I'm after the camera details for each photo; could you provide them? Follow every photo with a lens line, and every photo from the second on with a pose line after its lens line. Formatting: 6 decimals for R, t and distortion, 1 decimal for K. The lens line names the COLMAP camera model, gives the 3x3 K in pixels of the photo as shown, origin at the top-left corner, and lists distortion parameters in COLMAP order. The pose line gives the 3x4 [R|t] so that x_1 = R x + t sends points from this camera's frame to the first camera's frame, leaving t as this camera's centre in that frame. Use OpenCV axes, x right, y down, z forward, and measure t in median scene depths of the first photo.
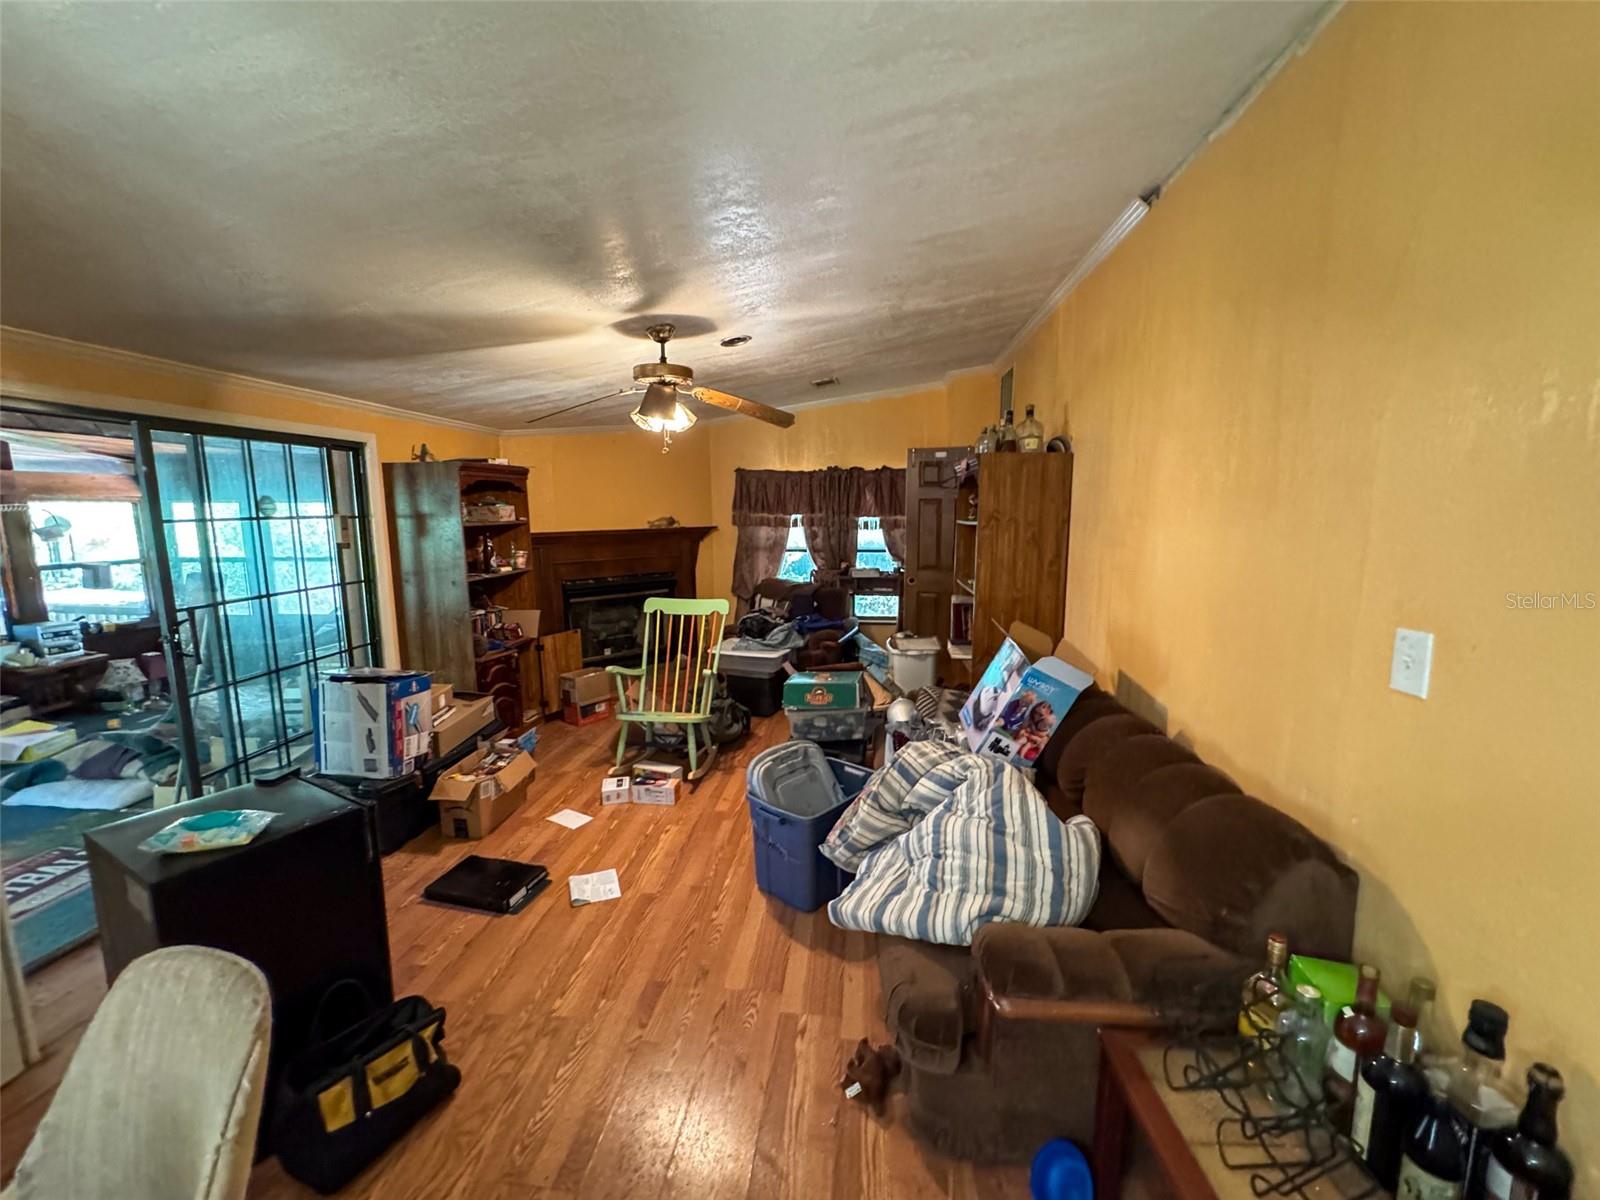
lens RADIAL K [[647.5, 0, 800.0], [0, 647.5, 600.0], [0, 0, 1]] dist [-0.001003, -0.000006]
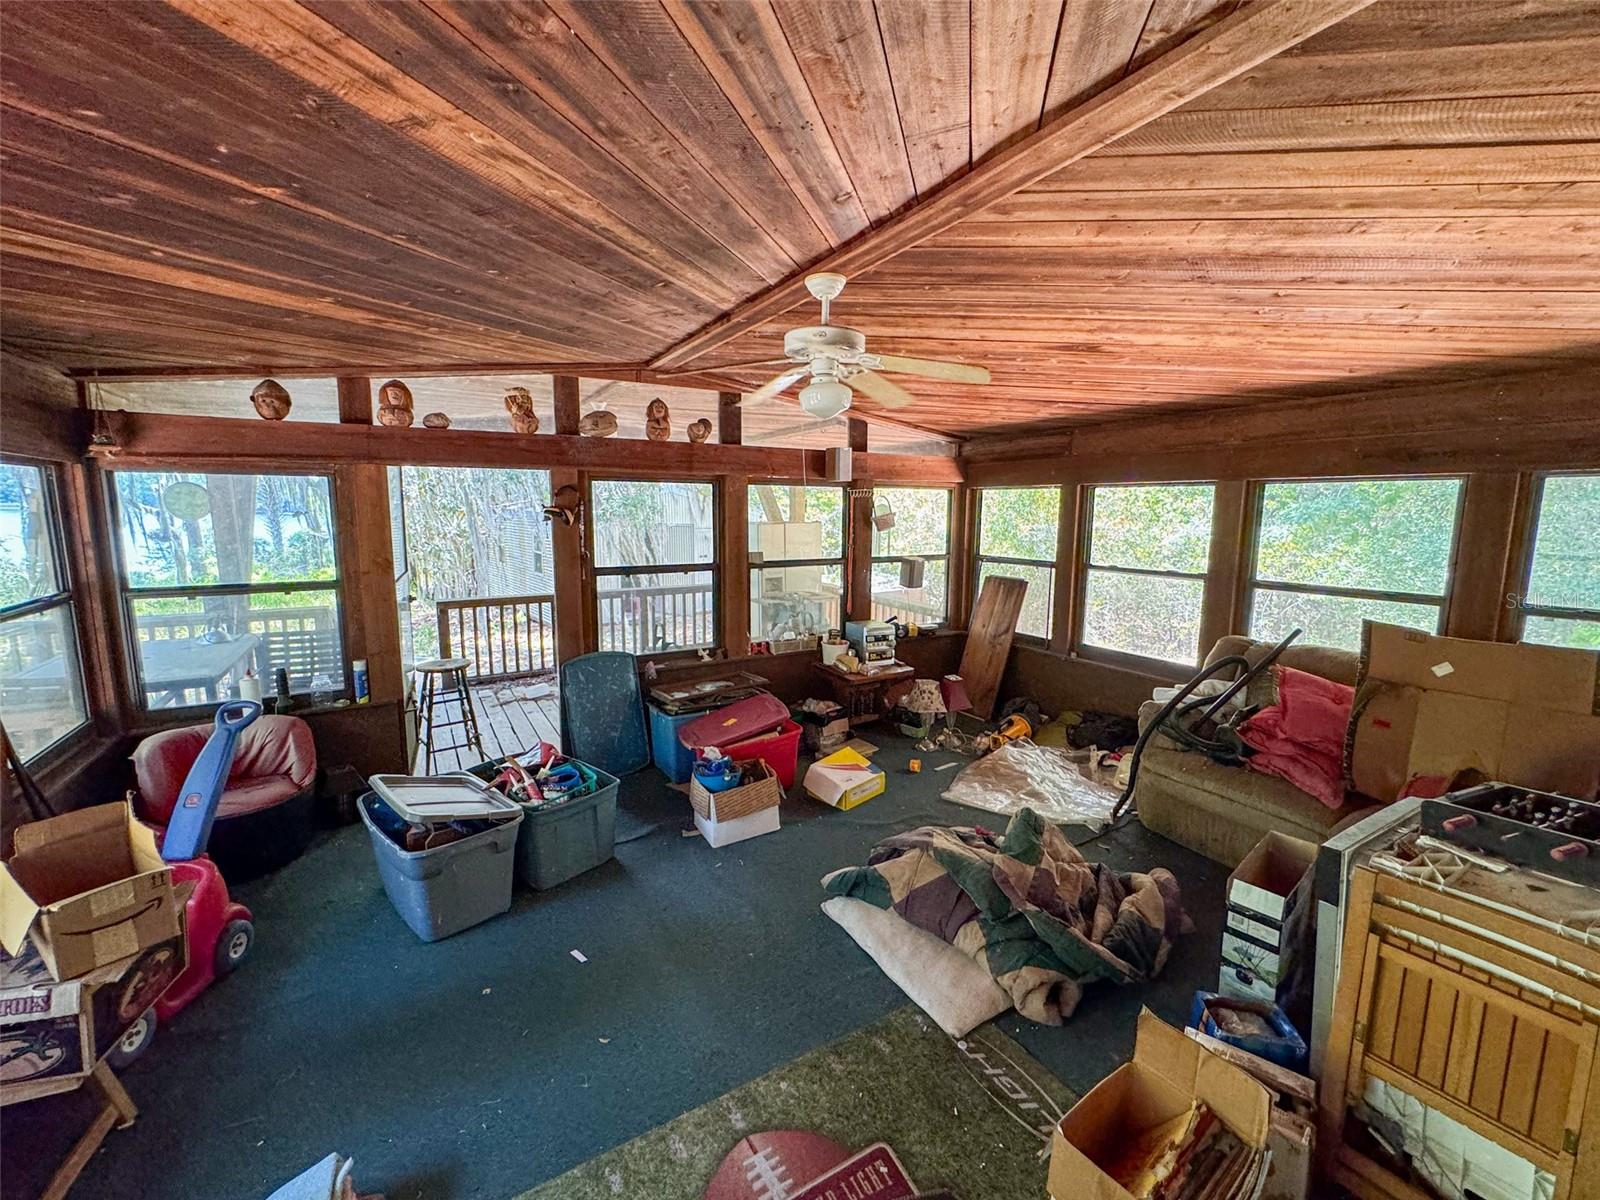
lens RADIAL K [[647.5, 0, 800.0], [0, 647.5, 600.0], [0, 0, 1]] dist [-0.001003, -0.000006]
pose [[0.595015, 0.119359, -0.794802, -0.515469], [-0.118509, 0.991131, 0.060122, -0.038413], [0.794929, 0.058418, 0.603883, 0.380390]]
